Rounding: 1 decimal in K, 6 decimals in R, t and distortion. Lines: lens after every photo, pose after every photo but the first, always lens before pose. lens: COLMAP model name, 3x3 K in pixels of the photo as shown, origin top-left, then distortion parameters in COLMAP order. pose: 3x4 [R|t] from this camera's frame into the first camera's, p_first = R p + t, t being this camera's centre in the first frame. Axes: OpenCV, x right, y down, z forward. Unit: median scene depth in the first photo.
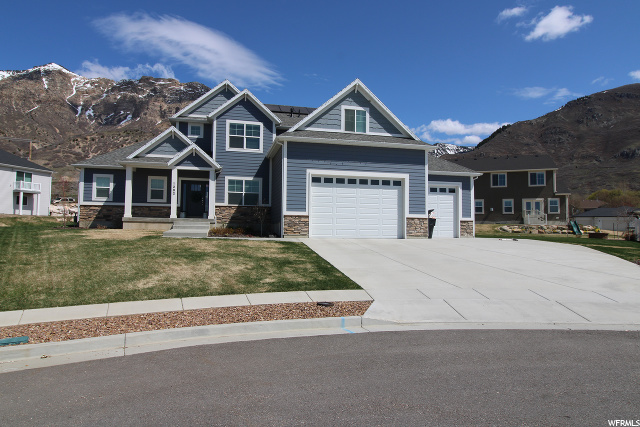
lens RADIAL K [[410.2, 0, 323.5], [0, 410.2, 209.8], [0, 0, 1]] dist [0.009300, -0.006536]
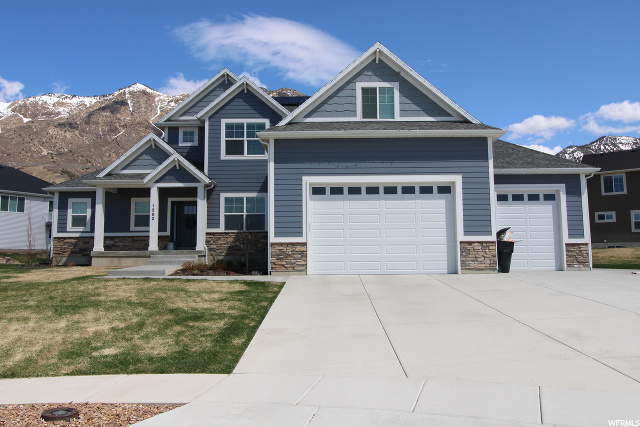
lens RADIAL K [[510.8, 0, 316.4], [0, 510.8, 217.7], [0, 0, 1]] dist [0.007282, 0.026672]
pose [[0.968170, -0.040115, -0.247056, 0.174984], [0.031923, 0.998802, -0.037079, 0.003700], [0.248248, 0.028012, 0.968292, 0.146145]]
